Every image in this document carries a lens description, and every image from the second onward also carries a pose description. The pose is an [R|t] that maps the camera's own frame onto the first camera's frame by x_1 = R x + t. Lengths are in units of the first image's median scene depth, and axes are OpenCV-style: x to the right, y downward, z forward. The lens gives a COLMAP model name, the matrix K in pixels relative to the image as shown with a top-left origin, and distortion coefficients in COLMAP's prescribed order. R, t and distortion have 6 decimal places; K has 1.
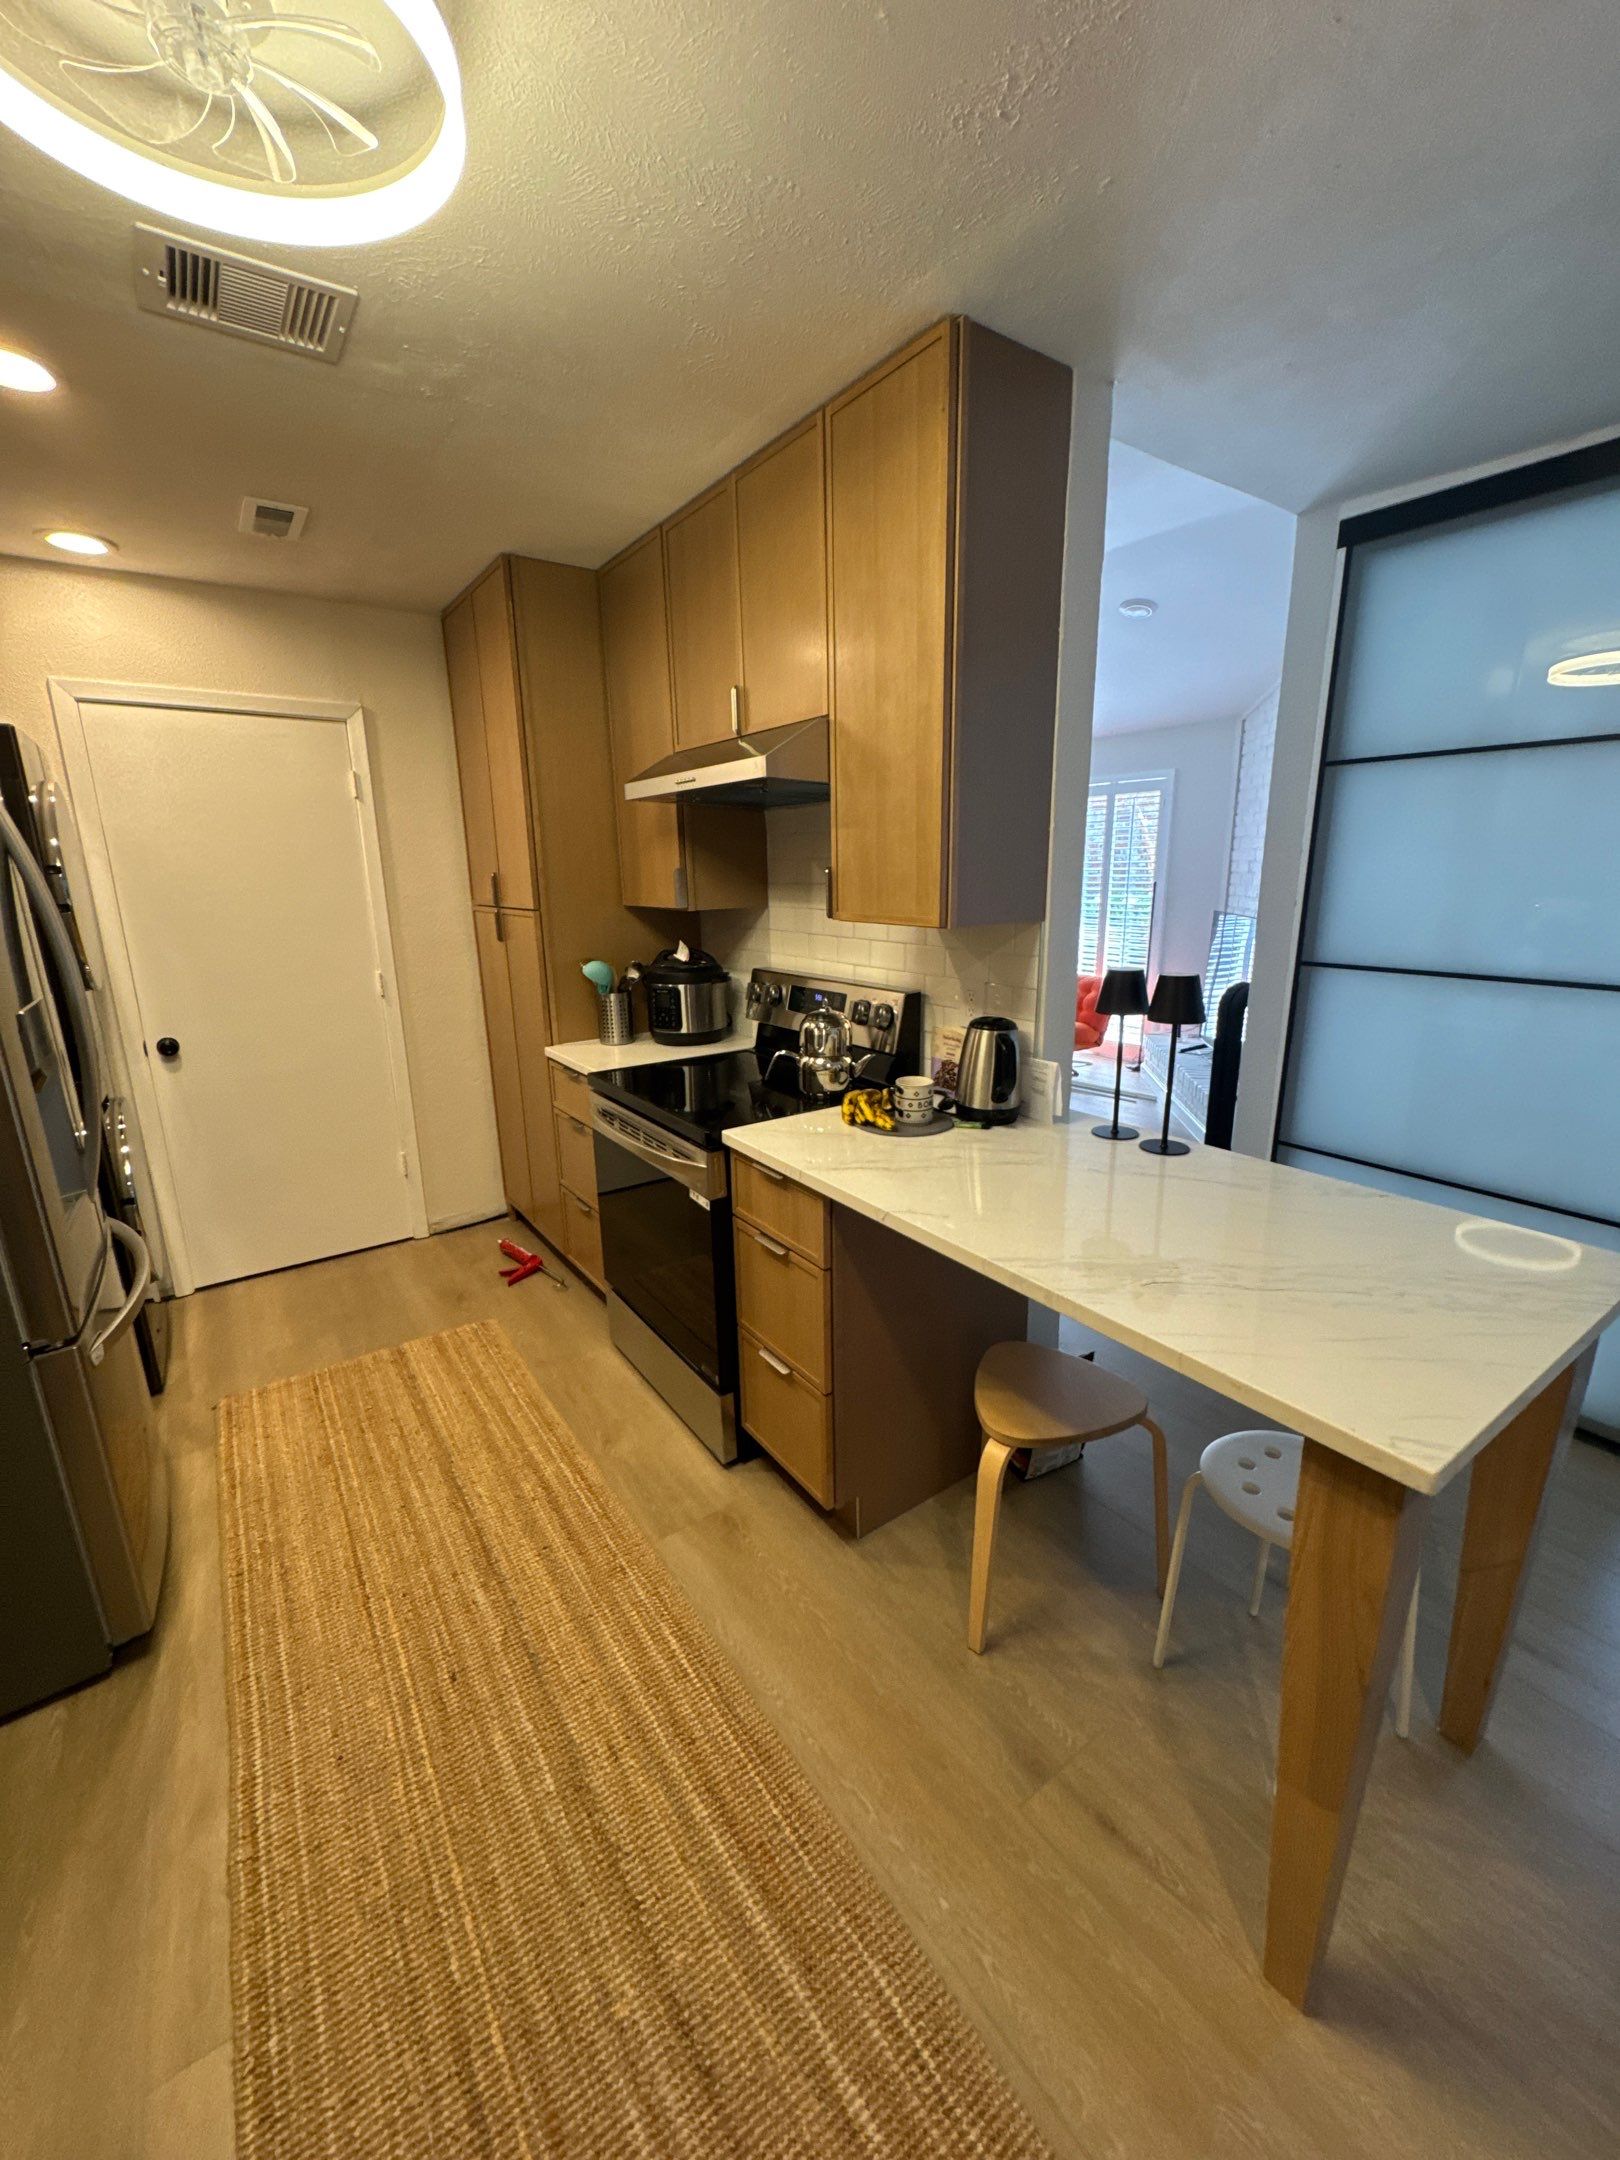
lens RADIAL K [[859.6, 0, 810.0], [0, 859.6, 1080.0], [0, 0, 1]] dist [-0.002827, 0.000831]
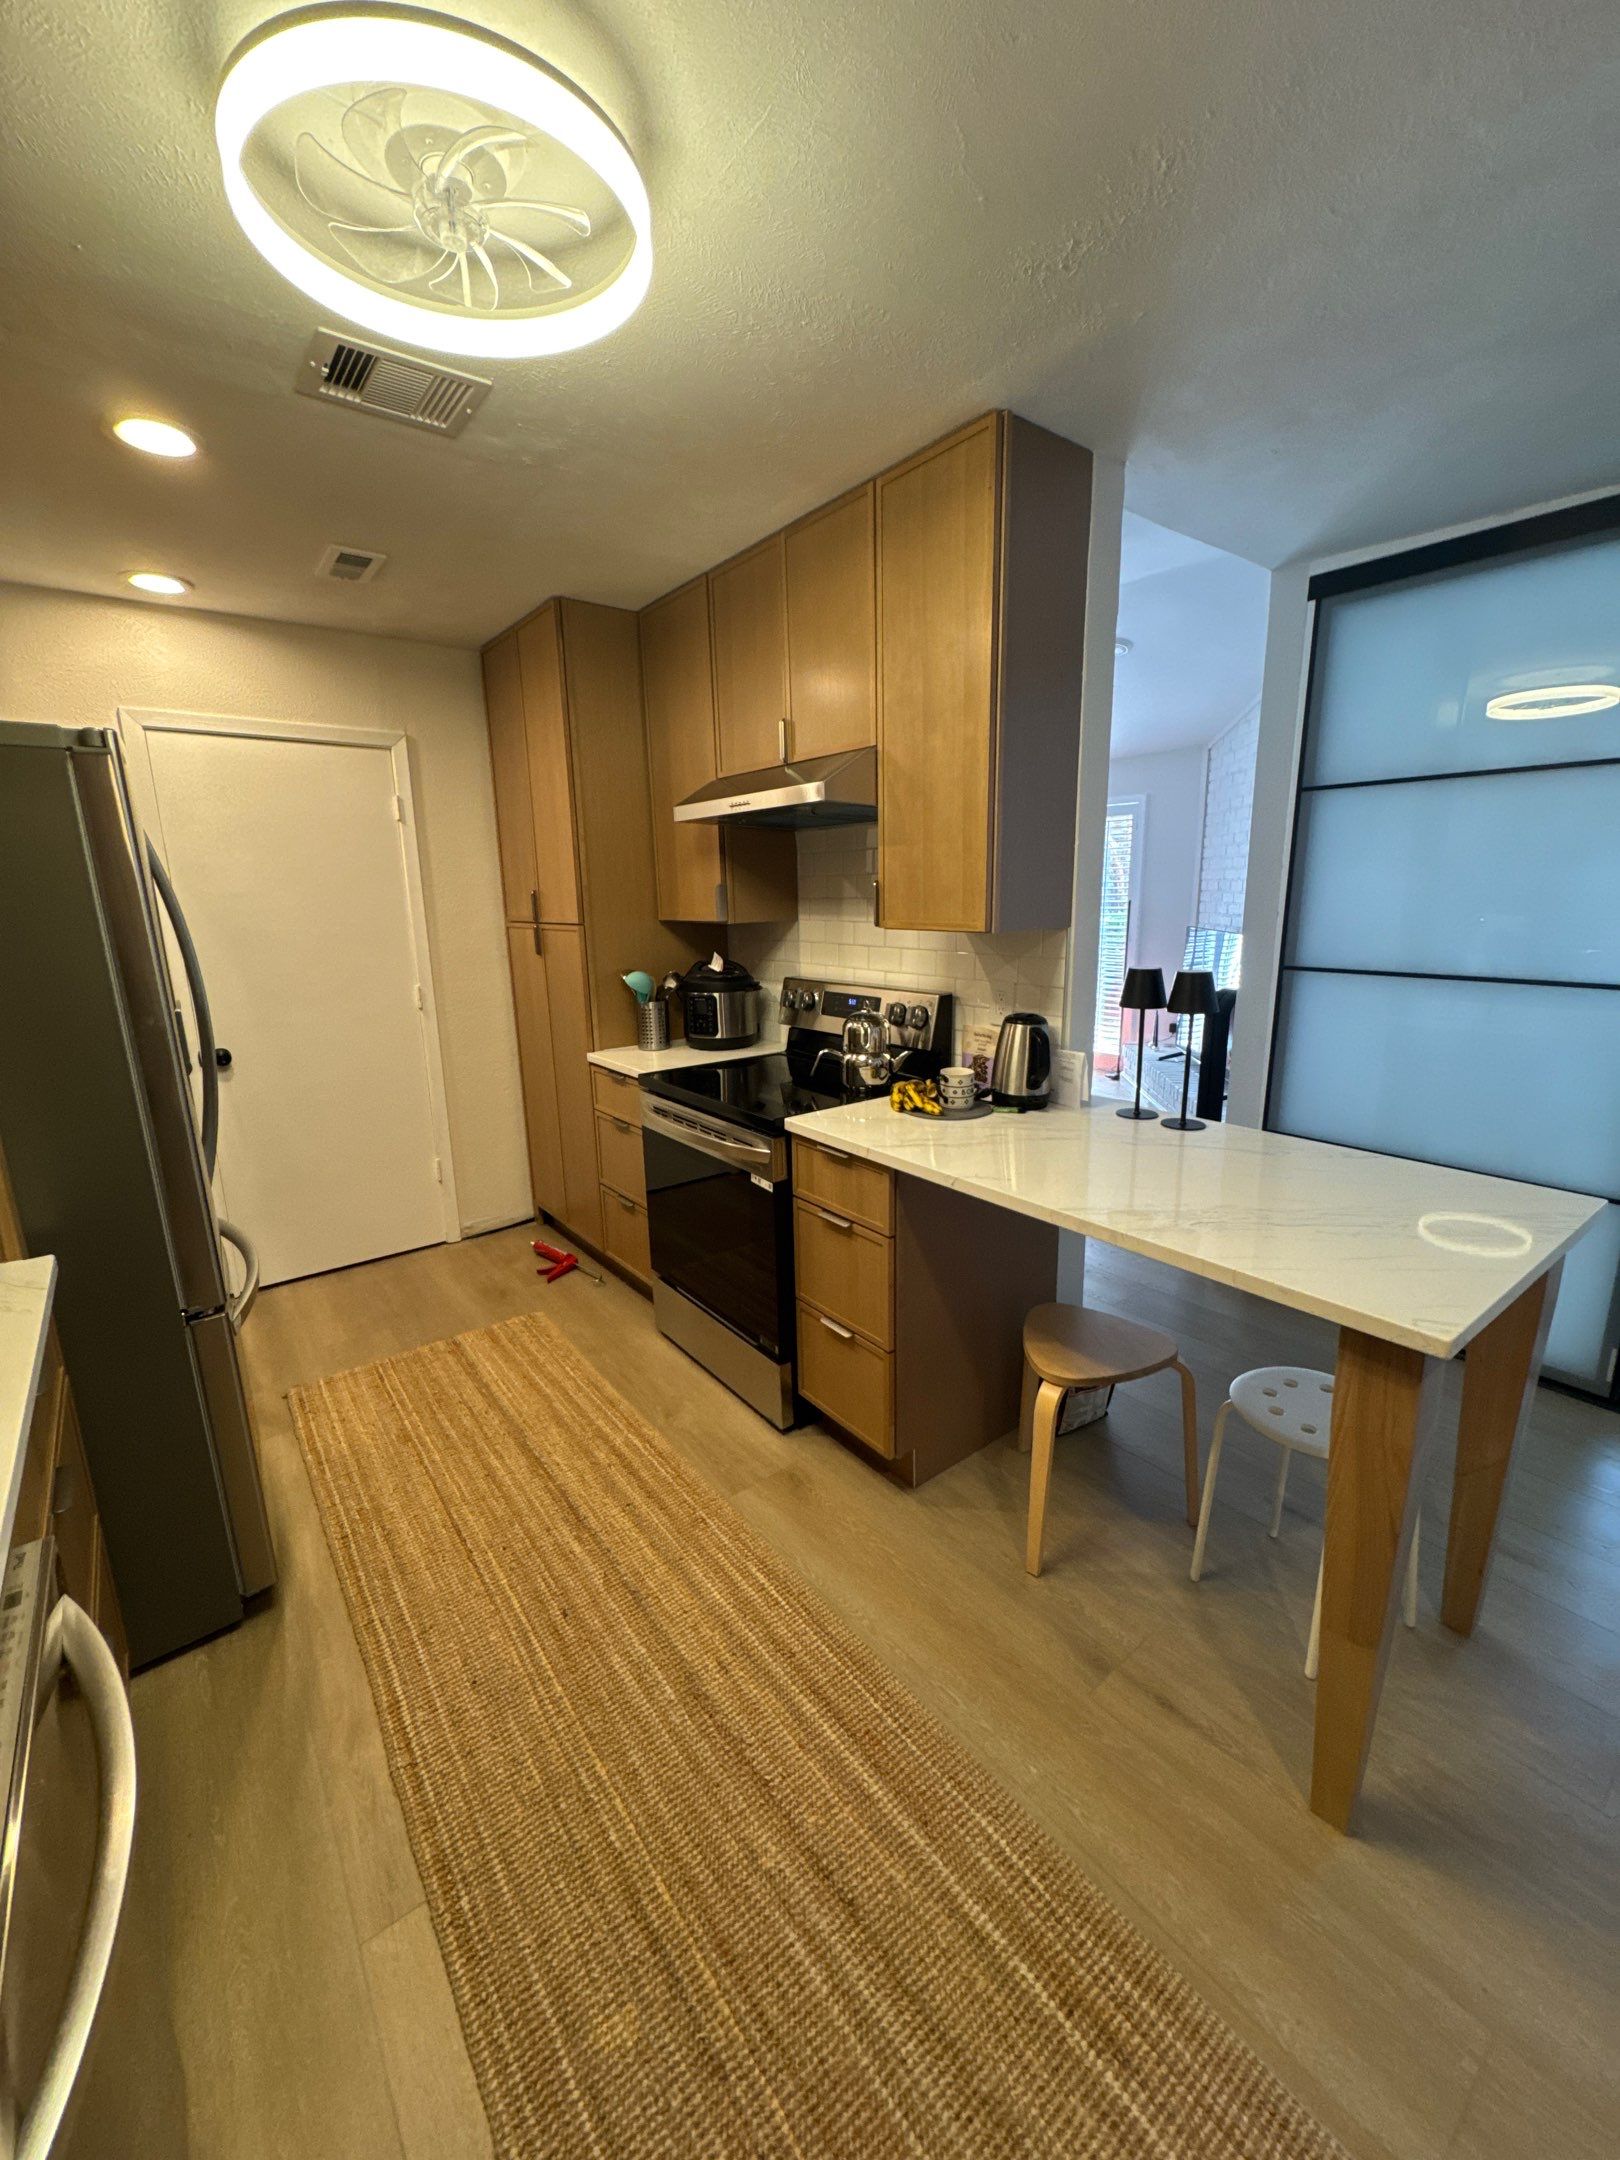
lens RADIAL K [[859.6, 0, 810.0], [0, 859.6, 1080.0], [0, 0, 1]] dist [-0.002827, 0.000831]
pose [[0.999118, -0.012470, 0.040105, -0.122963], [0.013524, 0.999567, -0.026116, 0.042398], [-0.039762, 0.026635, 0.998854, -0.112344]]
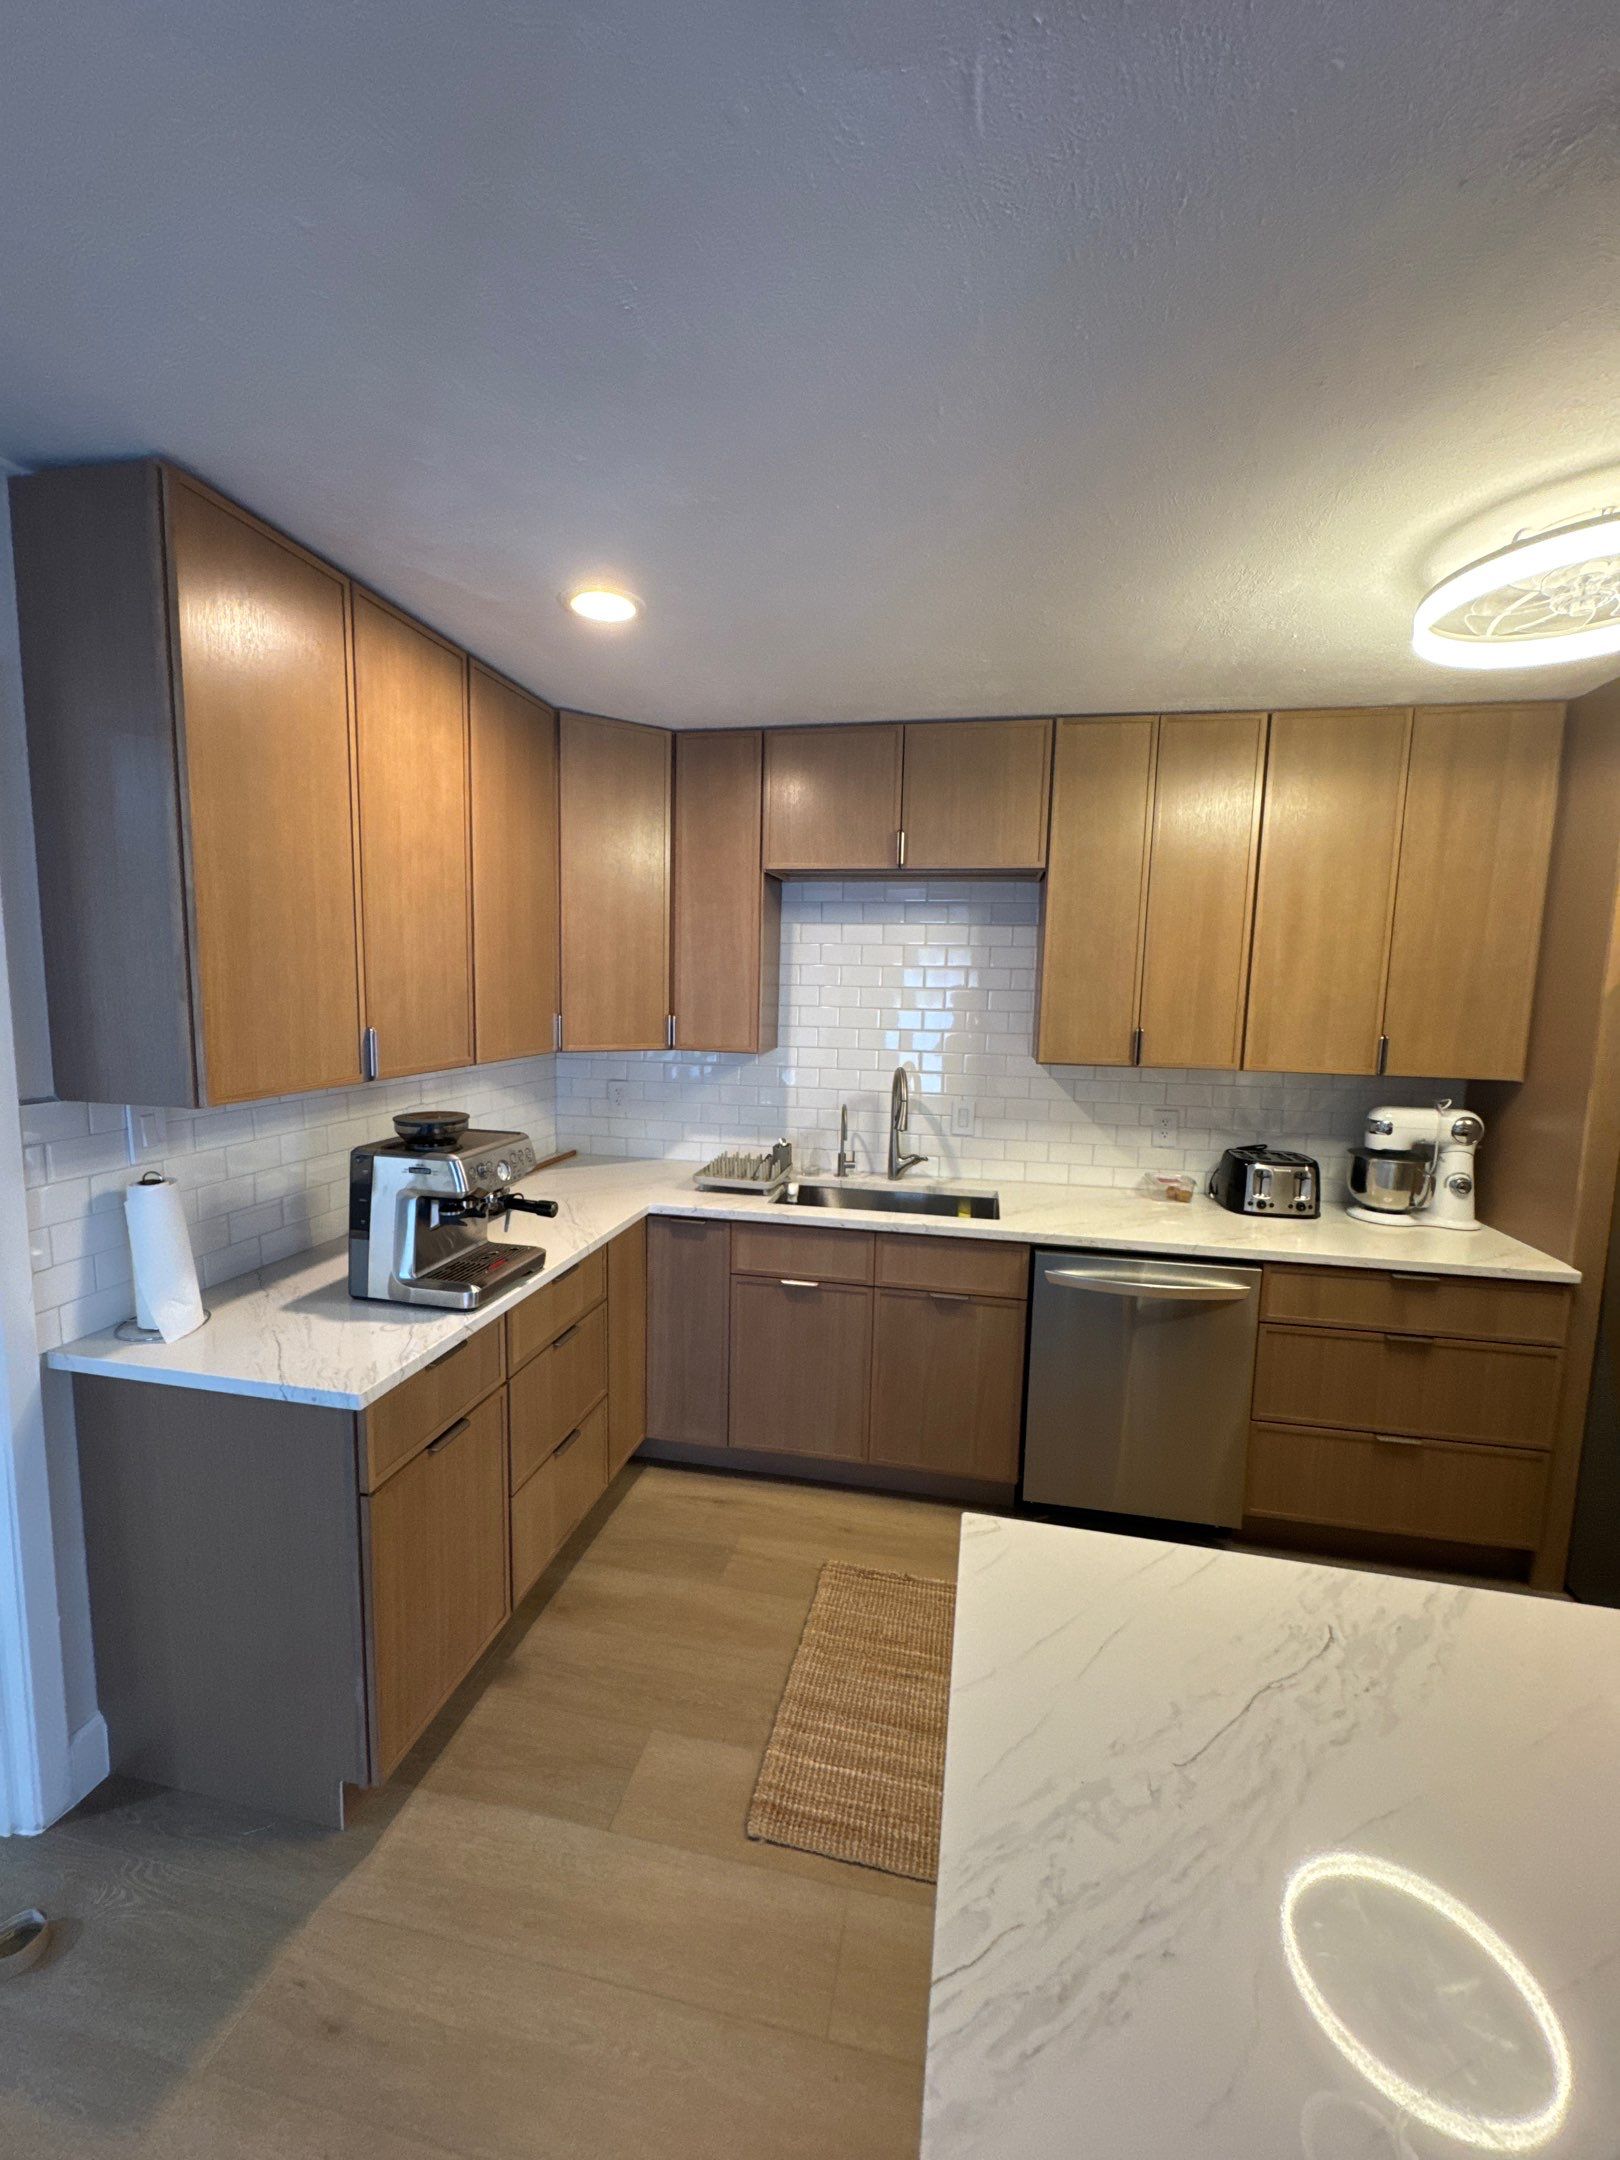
lens RADIAL K [[862.9, 0, 810.0], [0, 862.9, 1080.0], [0, 0, 1]] dist [-0.002765, 0.000704]
pose [[-0.728544, 0.075764, -0.680796, 0.815780], [-0.175898, 0.939847, 0.292828, -0.247505], [0.662030, 0.333088, -0.671393, 0.699792]]
